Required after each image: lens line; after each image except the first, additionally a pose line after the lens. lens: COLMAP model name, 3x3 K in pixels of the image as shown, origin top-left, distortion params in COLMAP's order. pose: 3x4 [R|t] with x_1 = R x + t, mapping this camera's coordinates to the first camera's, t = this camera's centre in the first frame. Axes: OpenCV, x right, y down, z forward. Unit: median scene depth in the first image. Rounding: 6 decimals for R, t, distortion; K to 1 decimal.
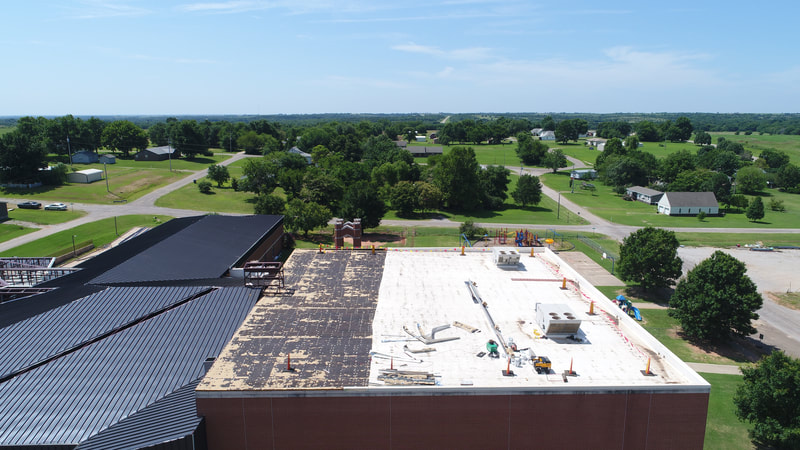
lens RADIAL K [[534.5, 0, 399.0], [0, 534.5, 223.1], [0, 0, 1]] dist [-0.004383, 0.000223]
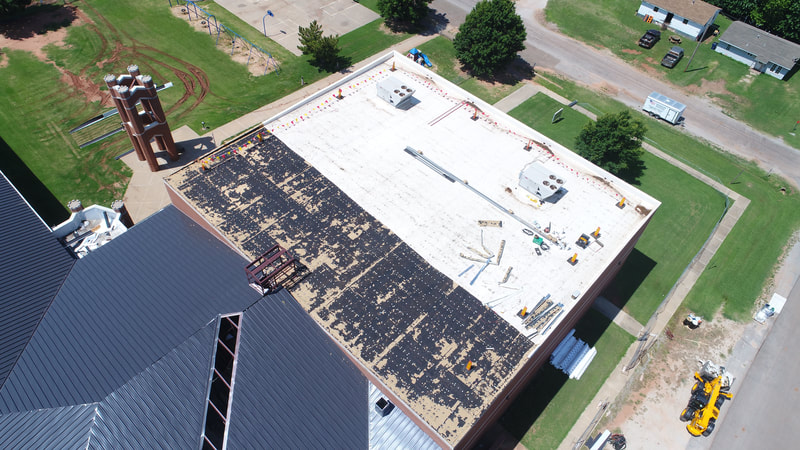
lens RADIAL K [[534.5, 0, 399.0], [0, 534.5, 223.1], [0, 0, 1]] dist [-0.004383, 0.000223]
pose [[0.700783, -0.524751, 0.483258, -0.643231], [0.103466, 0.745028, 0.658959, -0.660408], [-0.705831, -0.411787, 0.576397, 0.542855]]
